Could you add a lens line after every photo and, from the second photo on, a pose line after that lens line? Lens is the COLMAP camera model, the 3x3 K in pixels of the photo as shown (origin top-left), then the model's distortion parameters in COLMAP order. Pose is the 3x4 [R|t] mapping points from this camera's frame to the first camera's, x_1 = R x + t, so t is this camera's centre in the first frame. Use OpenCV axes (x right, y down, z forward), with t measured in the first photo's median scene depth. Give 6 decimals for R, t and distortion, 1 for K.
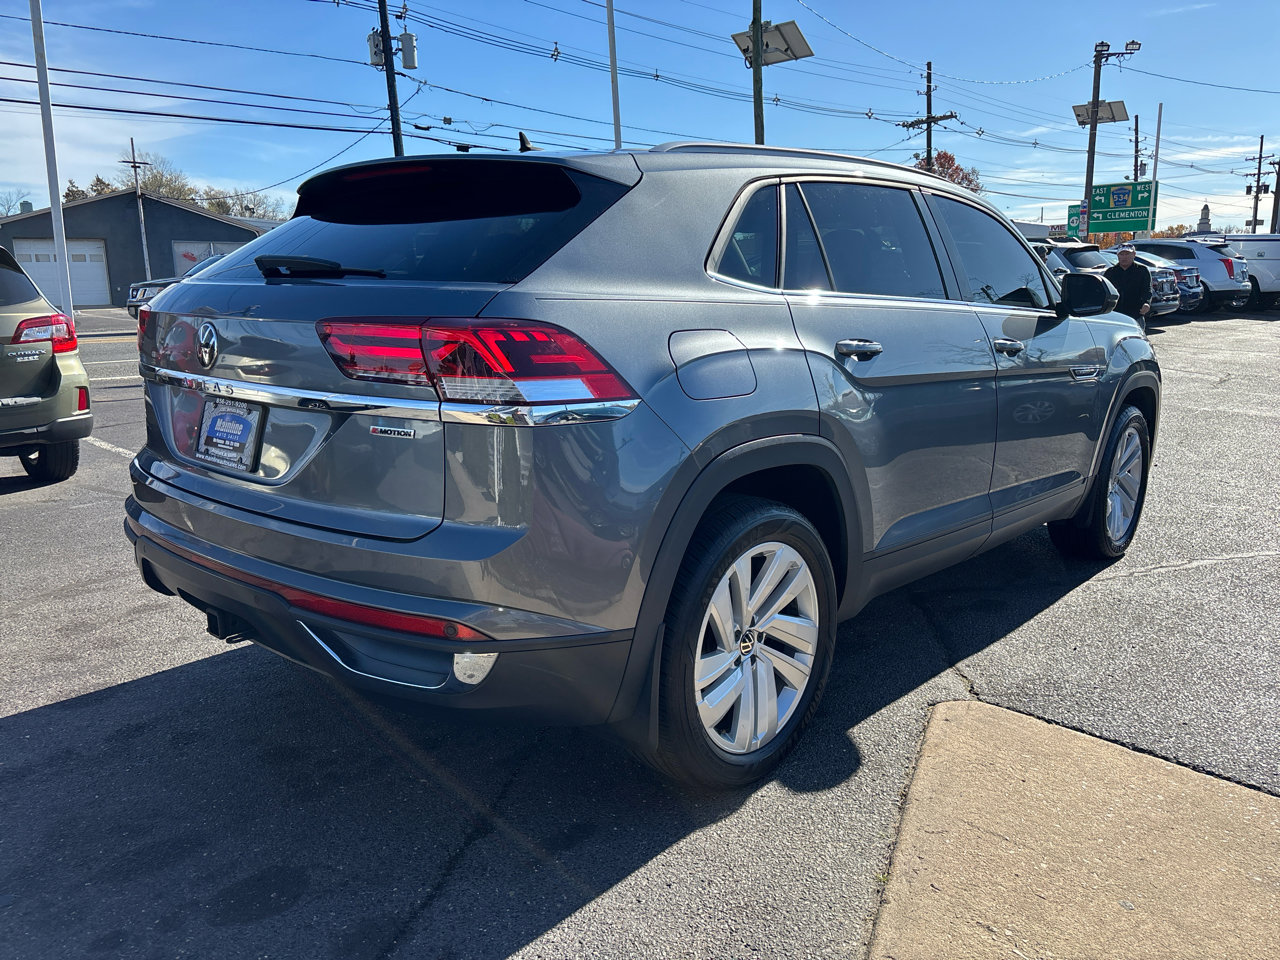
lens RADIAL K [[1012.3, 0, 634.8], [0, 1012.3, 478.5], [0, 0, 1]] dist [0.055839, -0.057292]
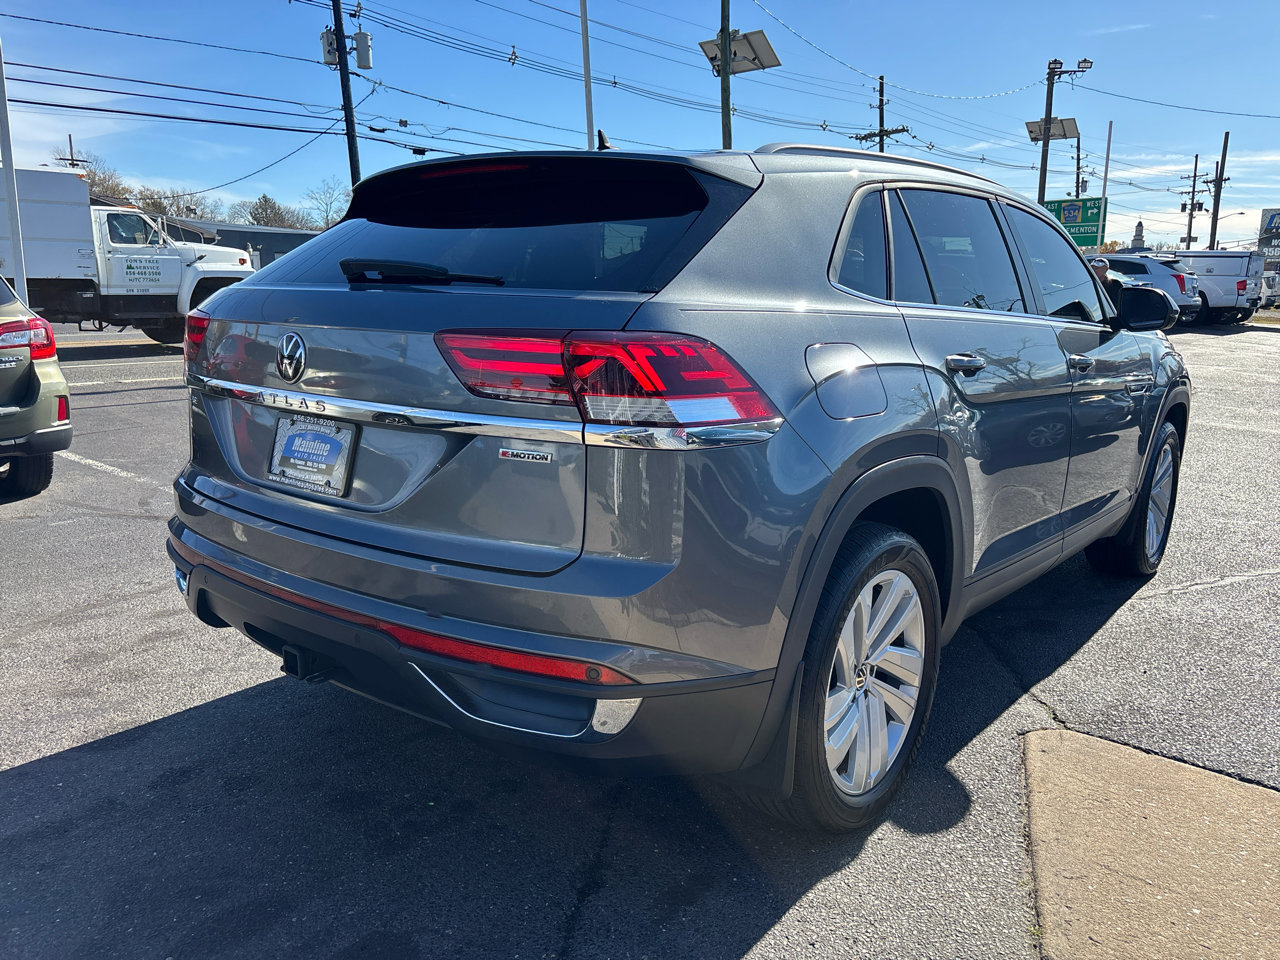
lens RADIAL K [[1012.3, 0, 640.2], [0, 1012.3, 490.6], [0, 0, 1]] dist [0.055839, -0.057292]
pose [[0.998276, 0.000011, 0.058702, -0.139086], [-0.000219, 0.999994, 0.003550, -0.012792], [-0.058702, -0.003557, 0.998269, 0.066688]]
